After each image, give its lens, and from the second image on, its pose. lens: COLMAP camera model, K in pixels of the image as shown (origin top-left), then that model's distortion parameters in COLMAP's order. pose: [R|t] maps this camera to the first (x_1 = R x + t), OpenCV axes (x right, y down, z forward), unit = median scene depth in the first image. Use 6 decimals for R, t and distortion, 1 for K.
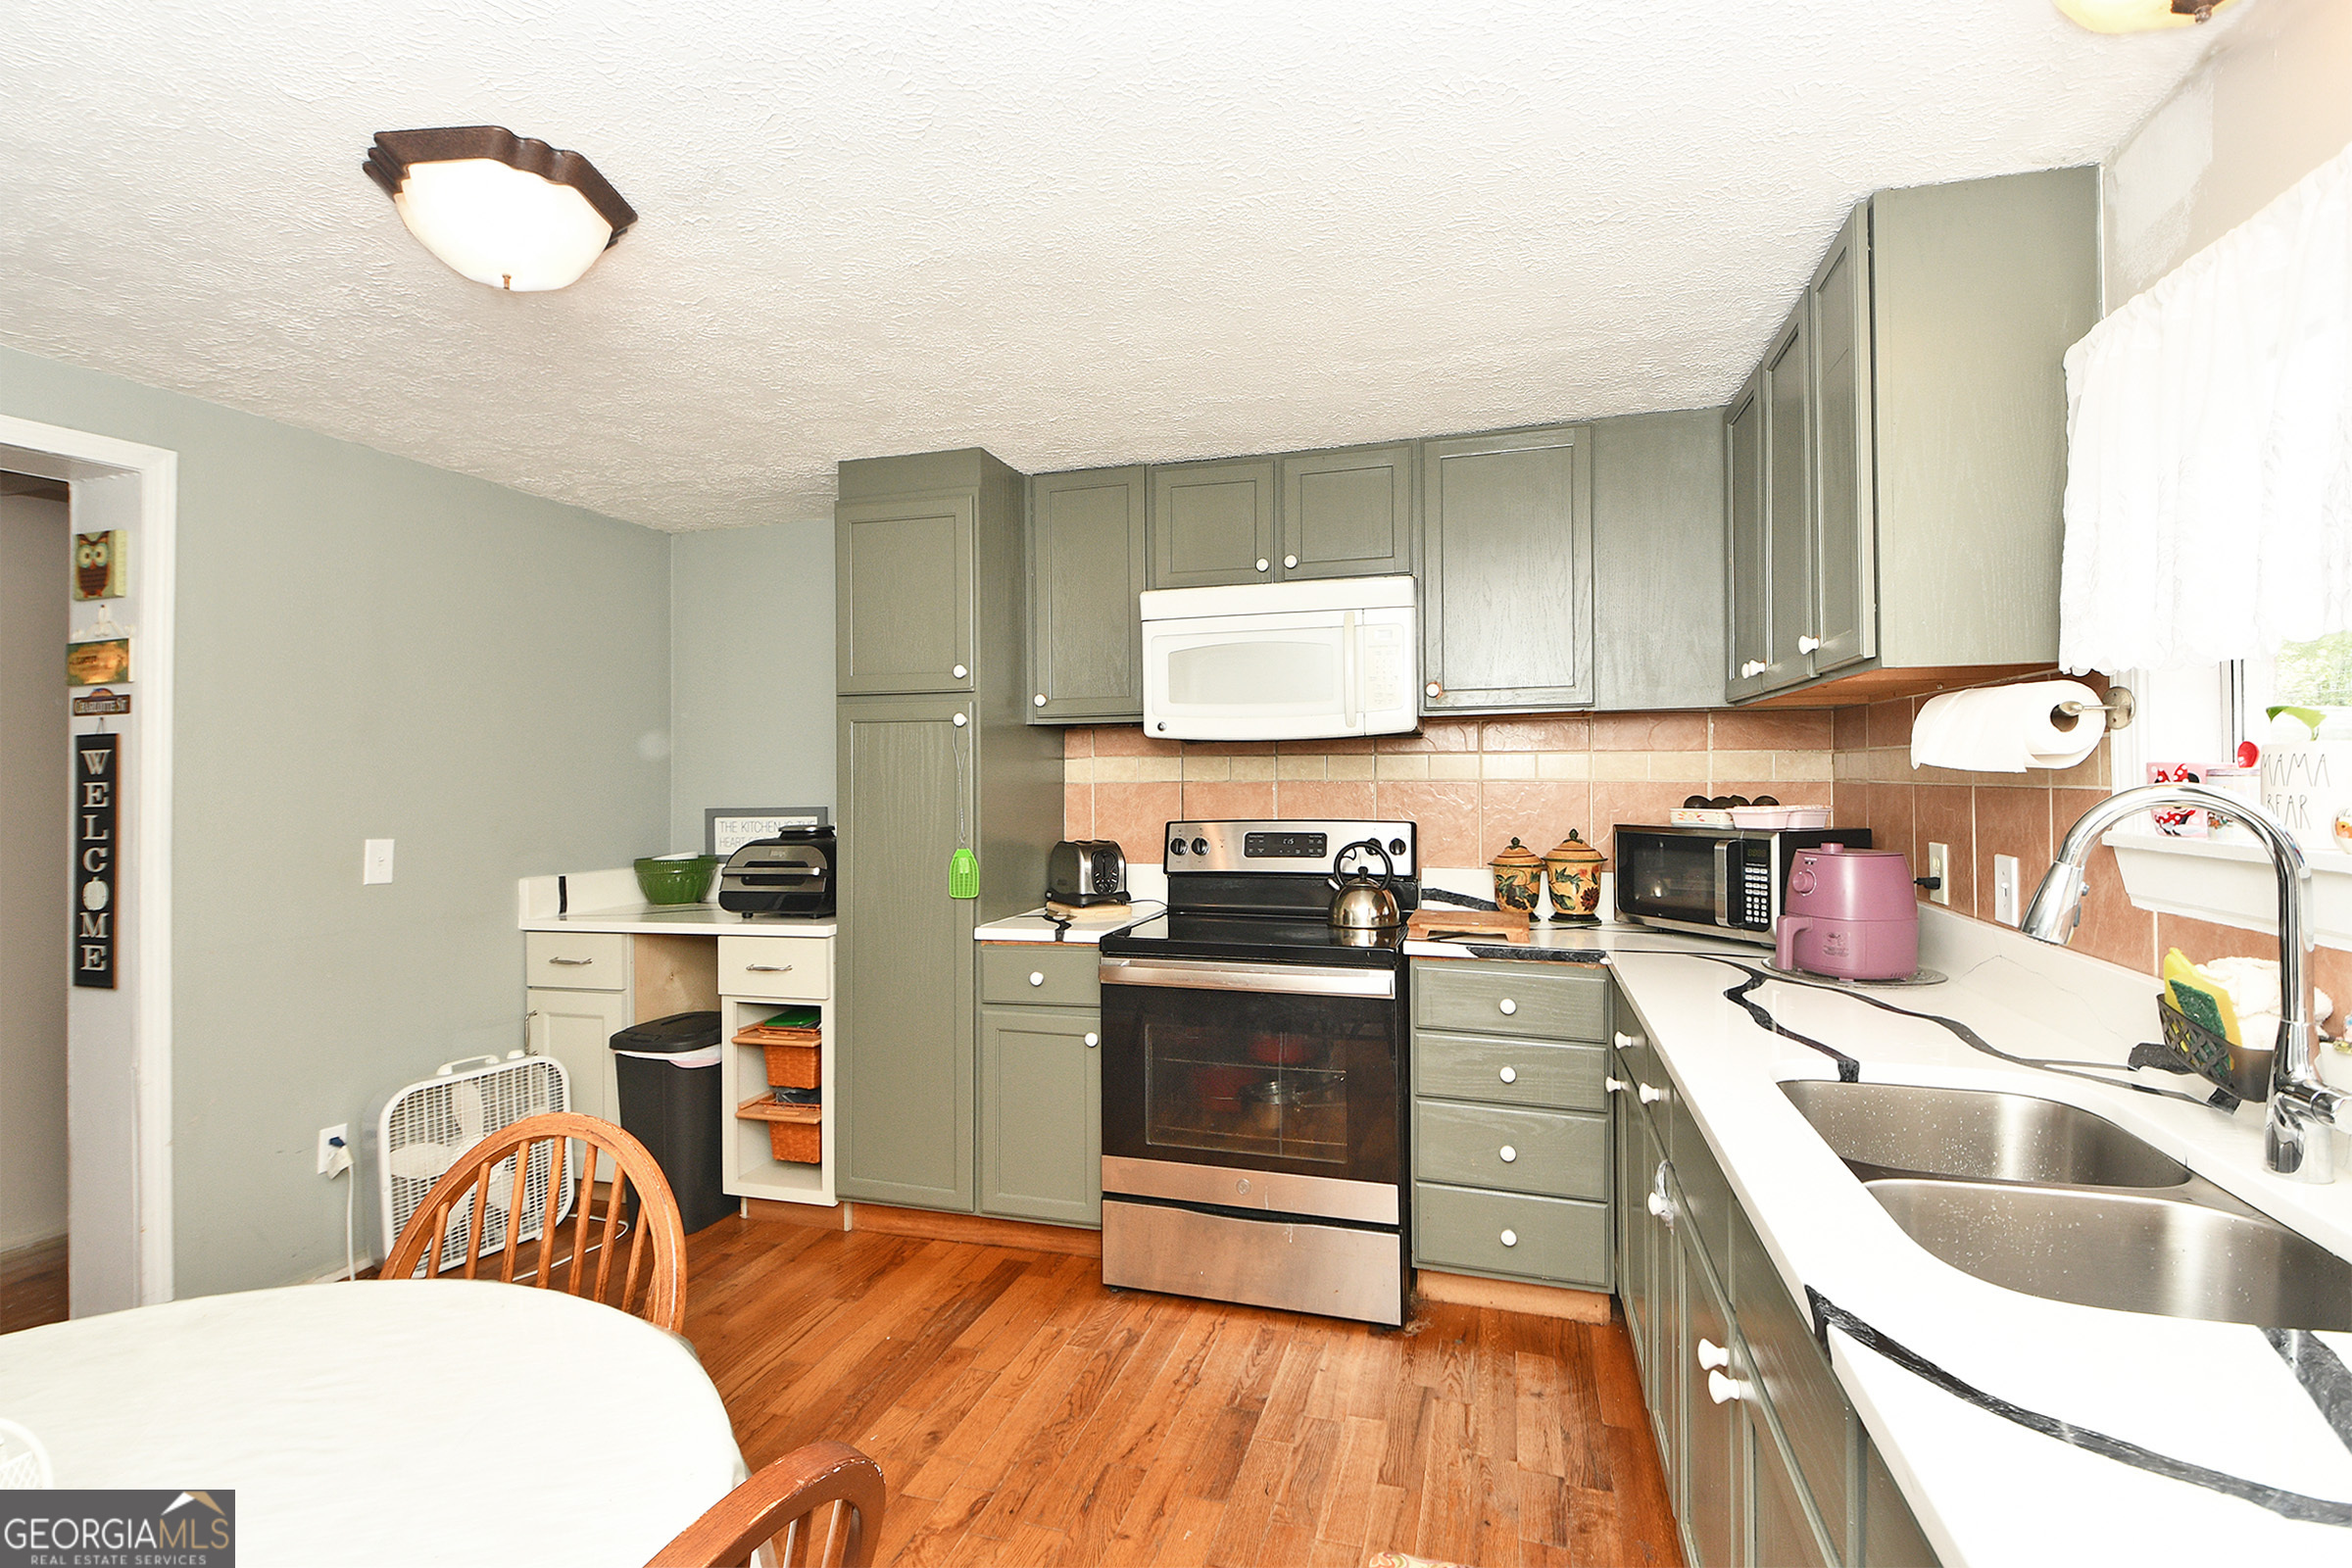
lens RADIAL K [[1107.8, 0, 1176.0], [0, 1107.8, 784.0], [0, 0, 1]] dist [0.000413, -0.000344]
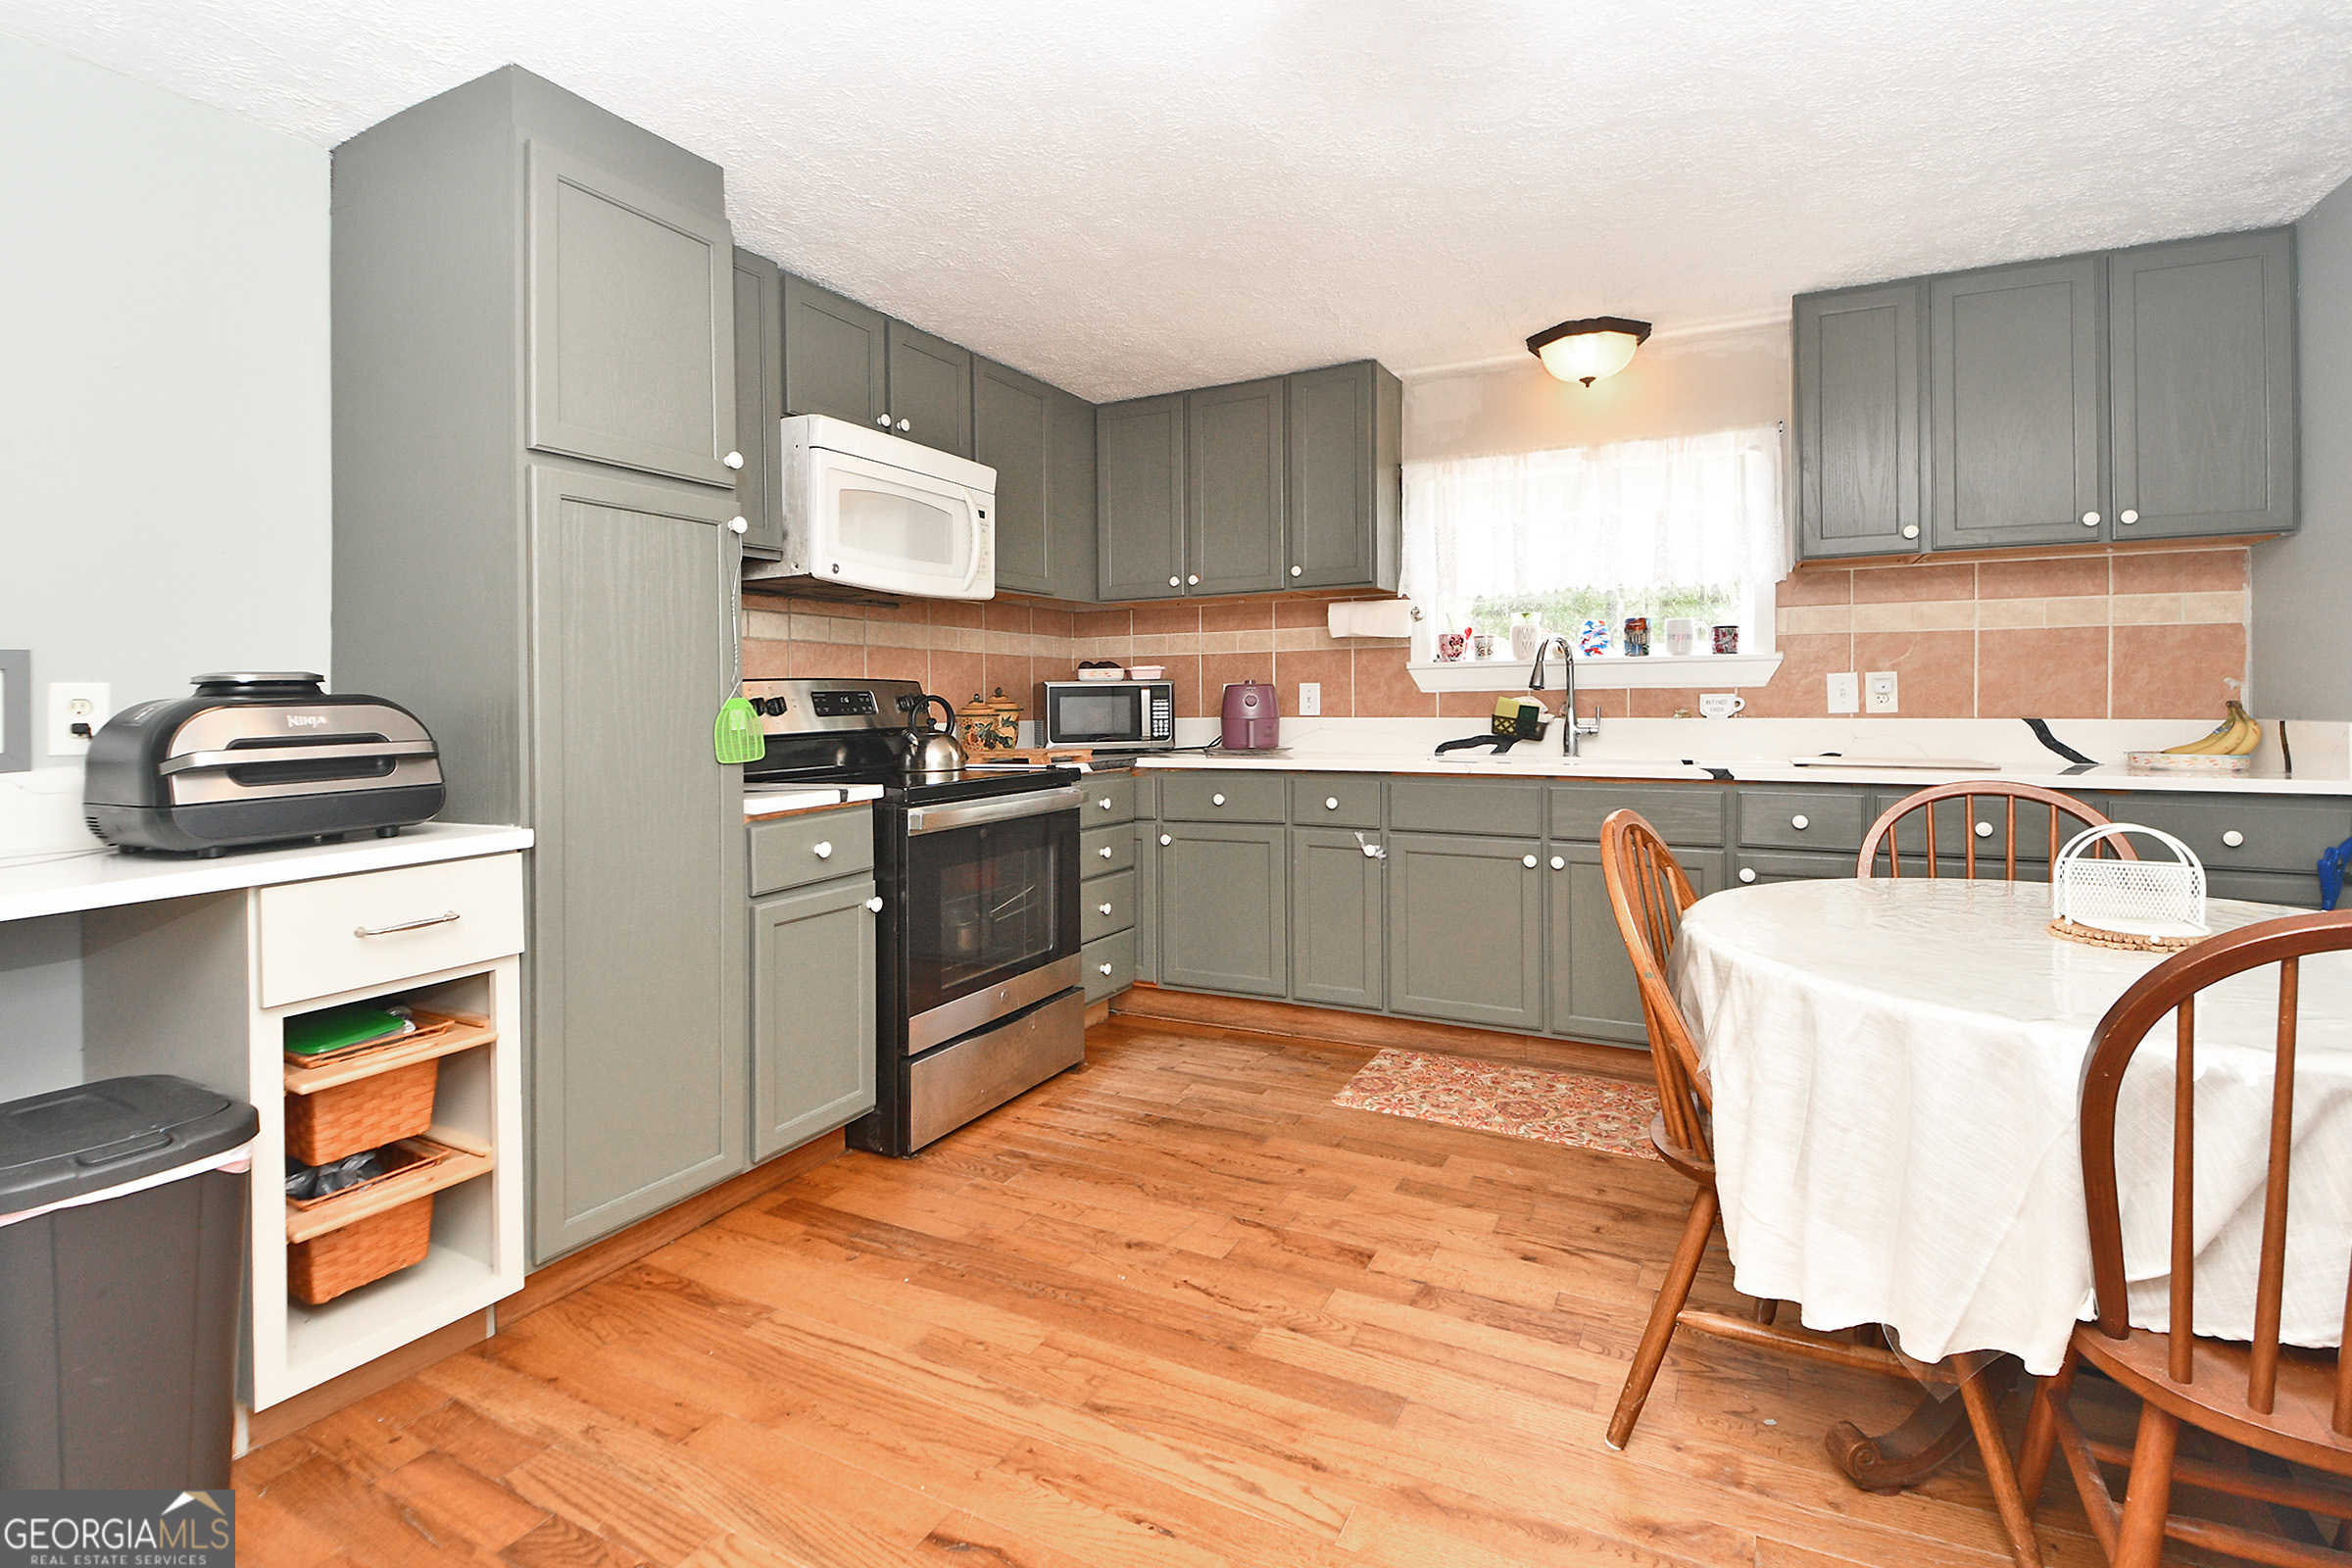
lens RADIAL K [[1093.3, 0, 1170.9], [0, 1093.3, 703.3], [0, 0, 1]] dist [0.000114, -0.000096]
pose [[0.180840, -0.005100, 0.983499, -1.032354], [-0.004933, 0.999969, 0.006092, 0.064907], [-0.983500, -0.005953, 0.180809, 0.668006]]
